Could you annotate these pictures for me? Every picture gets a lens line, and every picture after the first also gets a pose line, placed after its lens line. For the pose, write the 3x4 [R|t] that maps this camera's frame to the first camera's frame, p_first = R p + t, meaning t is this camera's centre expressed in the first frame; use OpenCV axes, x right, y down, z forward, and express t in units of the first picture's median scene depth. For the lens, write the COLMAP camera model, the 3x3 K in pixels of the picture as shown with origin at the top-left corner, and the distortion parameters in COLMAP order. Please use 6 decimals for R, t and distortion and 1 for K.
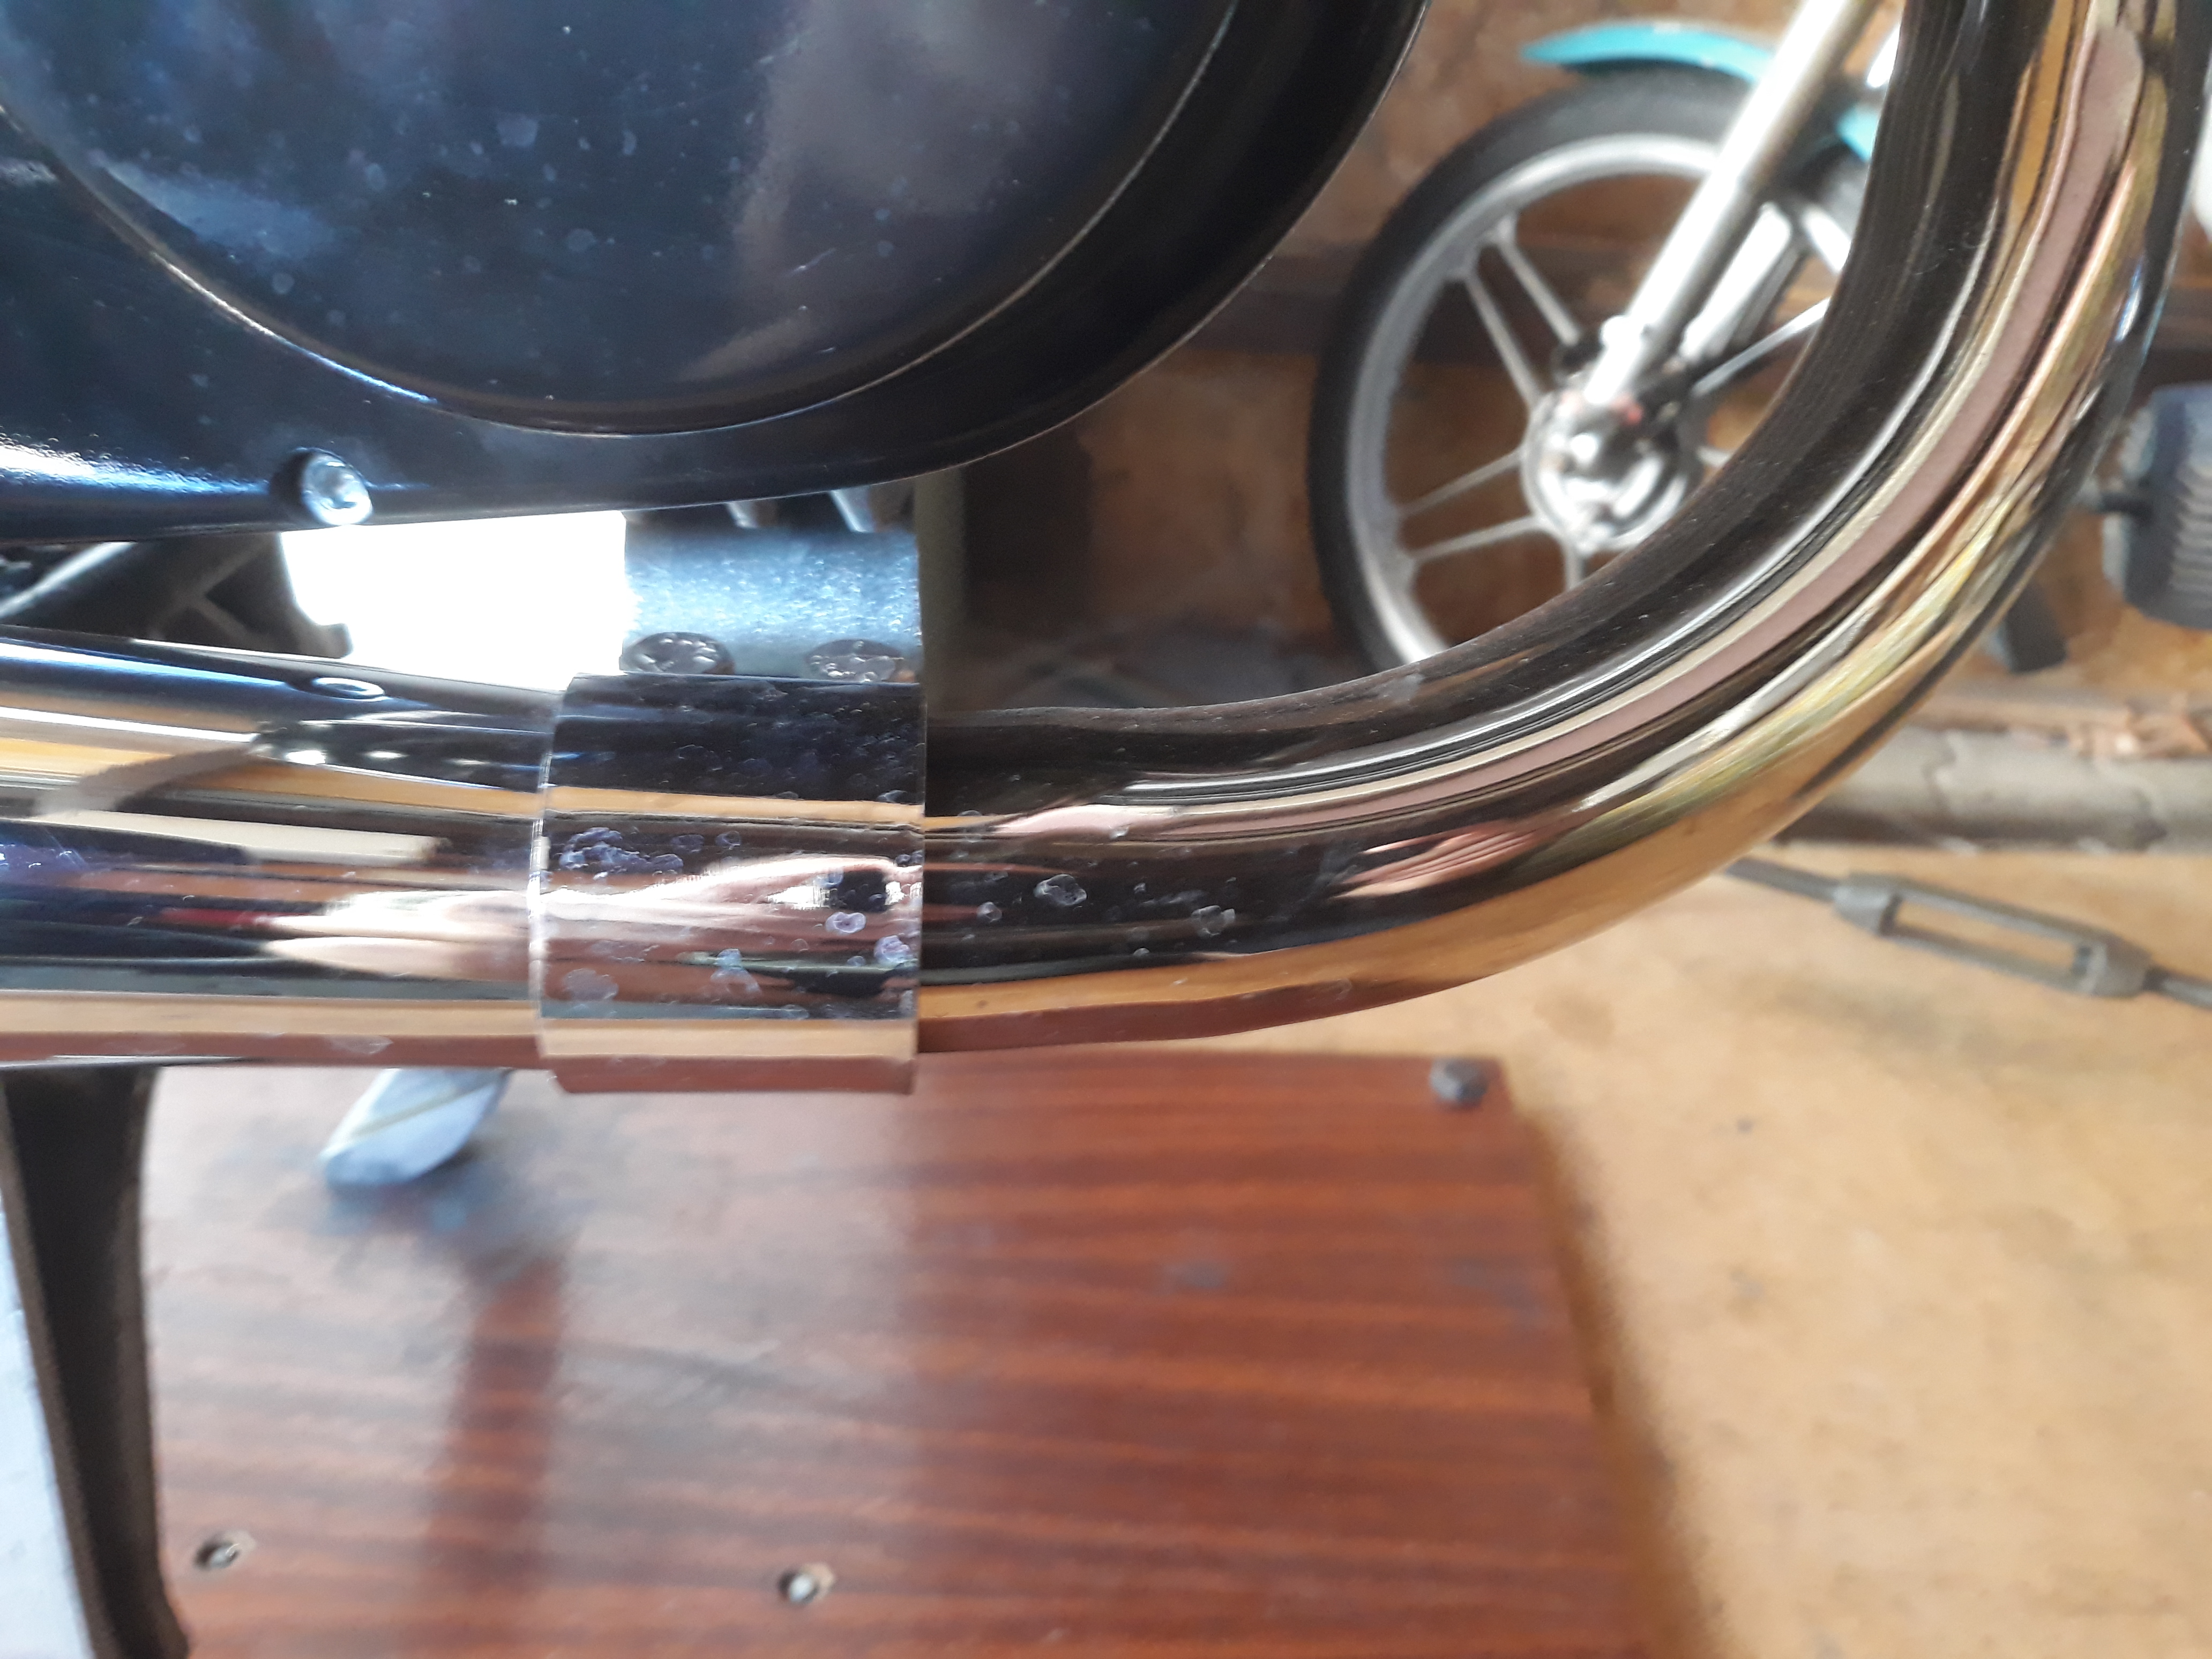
lens RADIAL K [[1955.2, 0, 1106.0], [0, 1955.2, 829.5], [0, 0, 1]] dist [-0.017357, -0.009666]
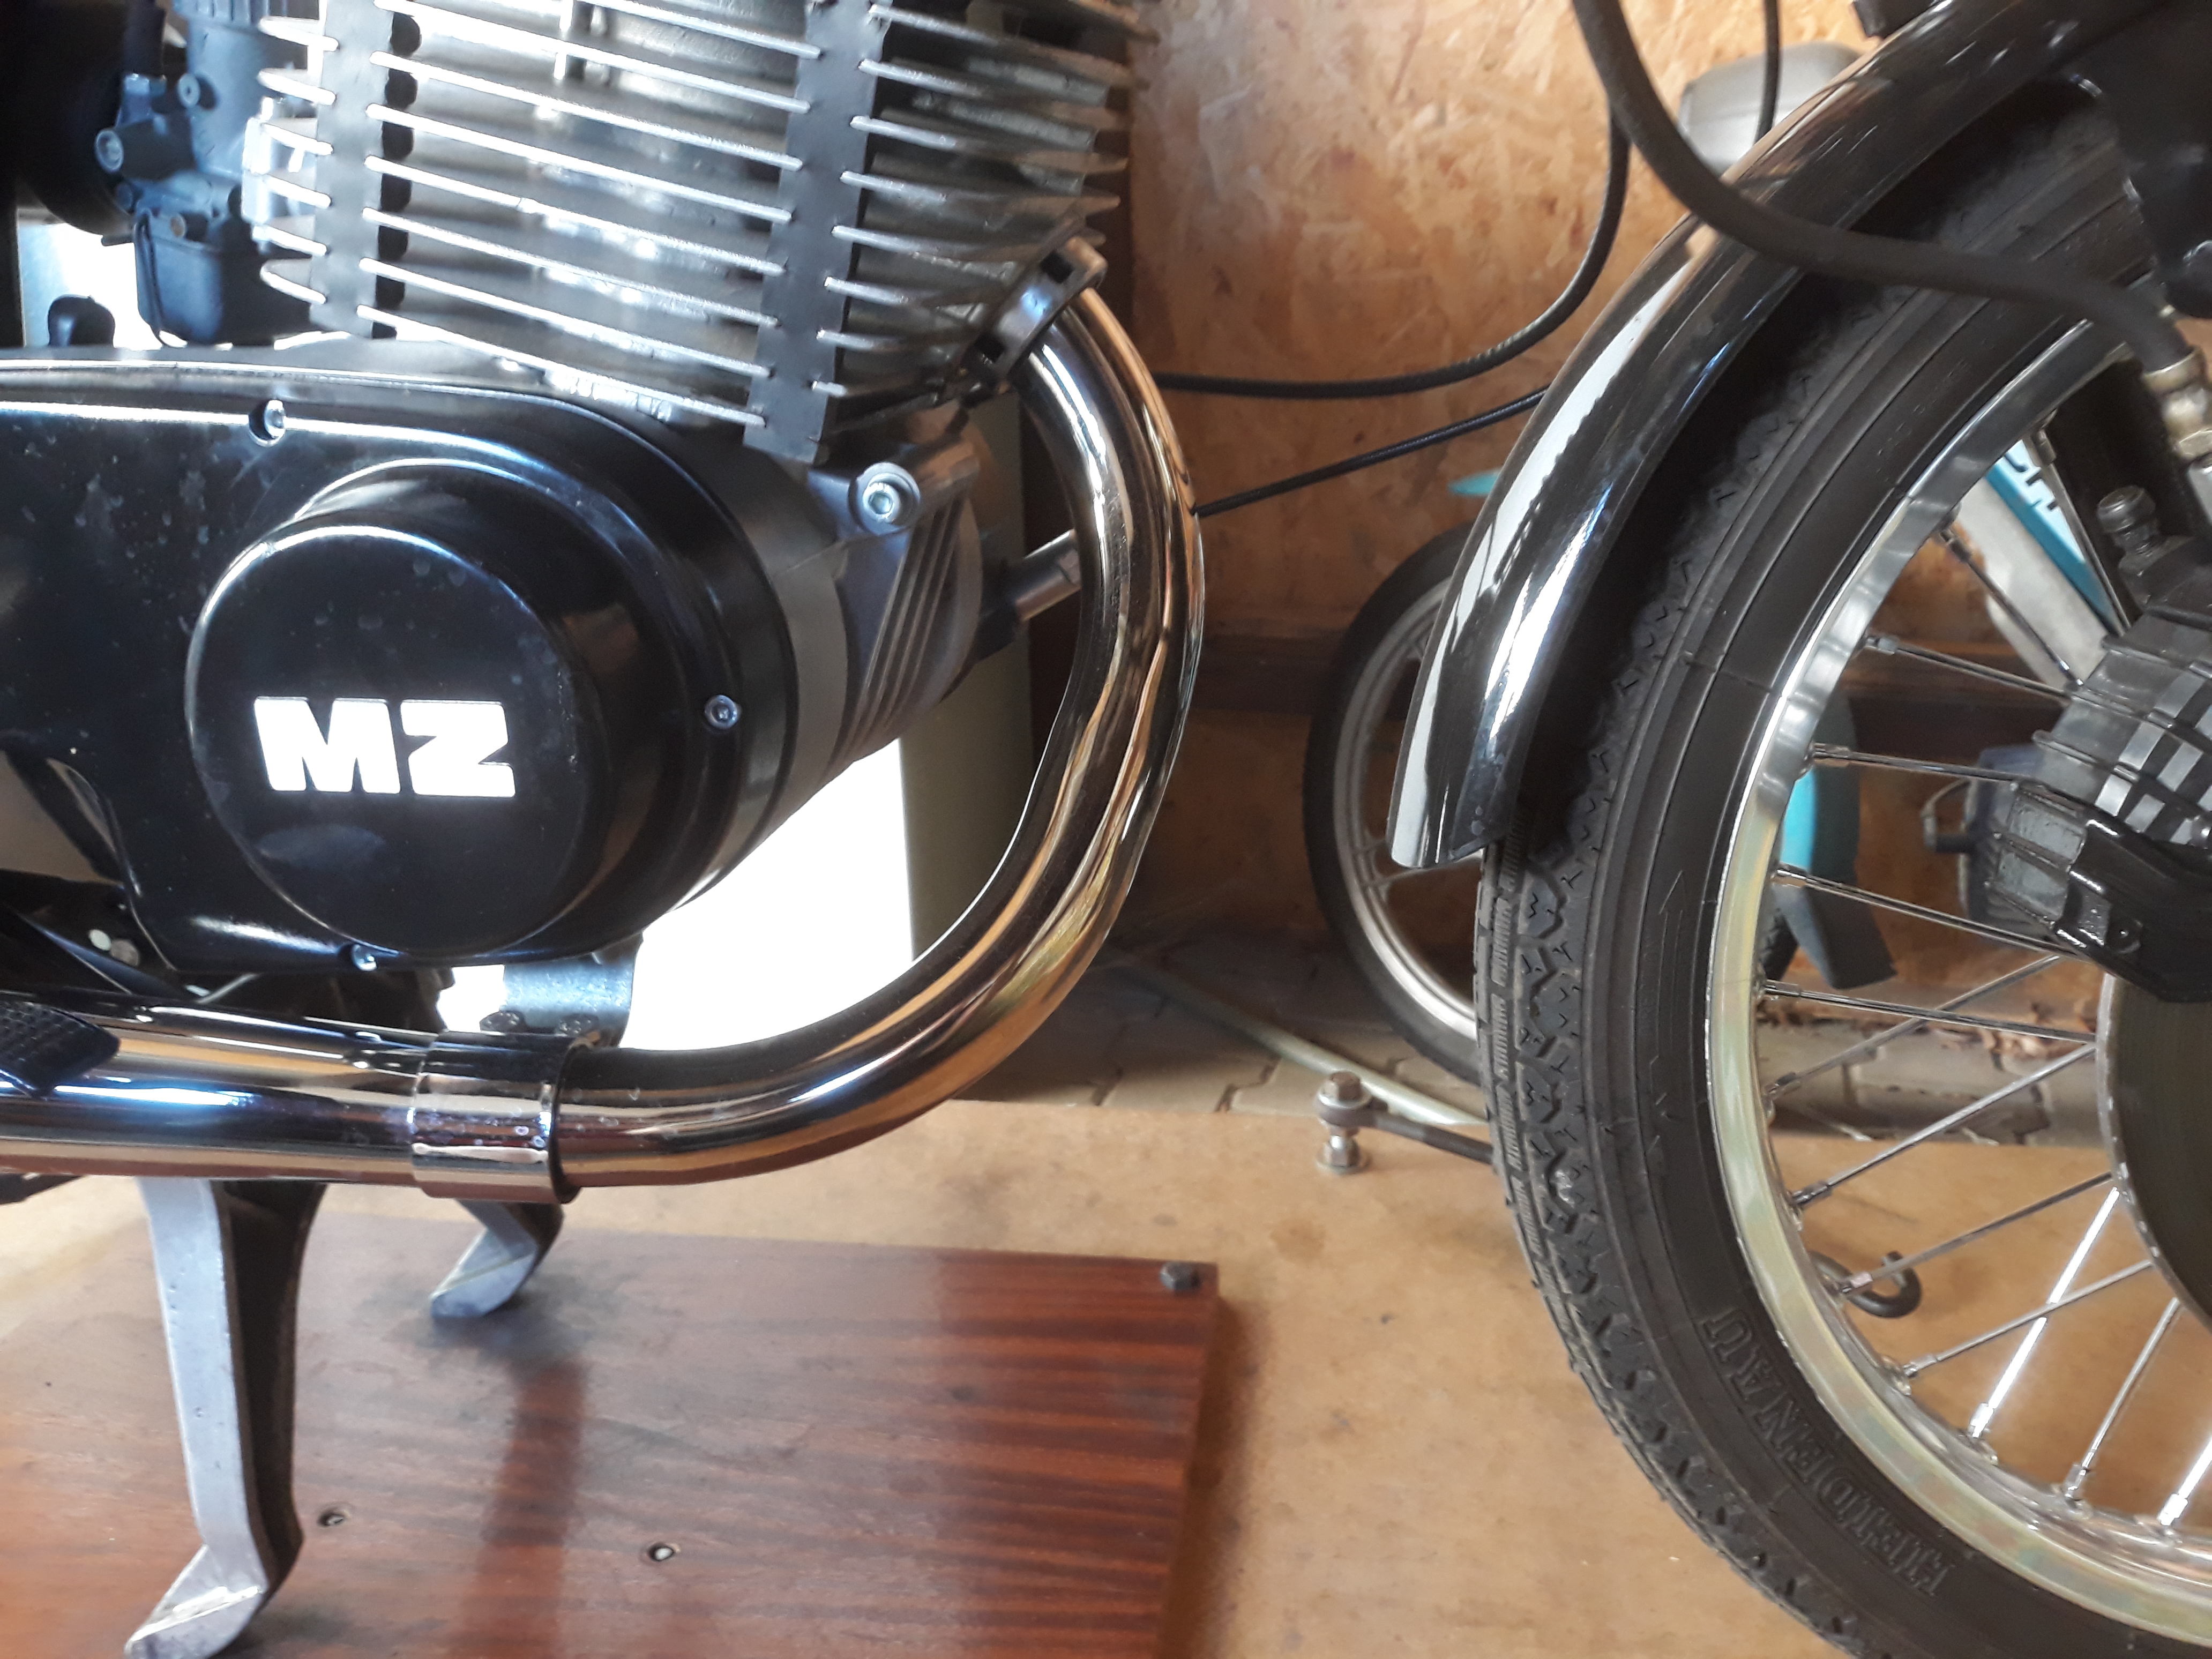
lens RADIAL K [[1955.2, 0, 1106.0], [0, 1955.2, 829.5], [0, 0, 1]] dist [-0.017357, -0.009666]
pose [[0.992735, 0.007649, -0.120075, 0.330606], [-0.023845, 0.990689, -0.134037, -0.006962], [0.117932, 0.135927, 0.983675, -0.537159]]
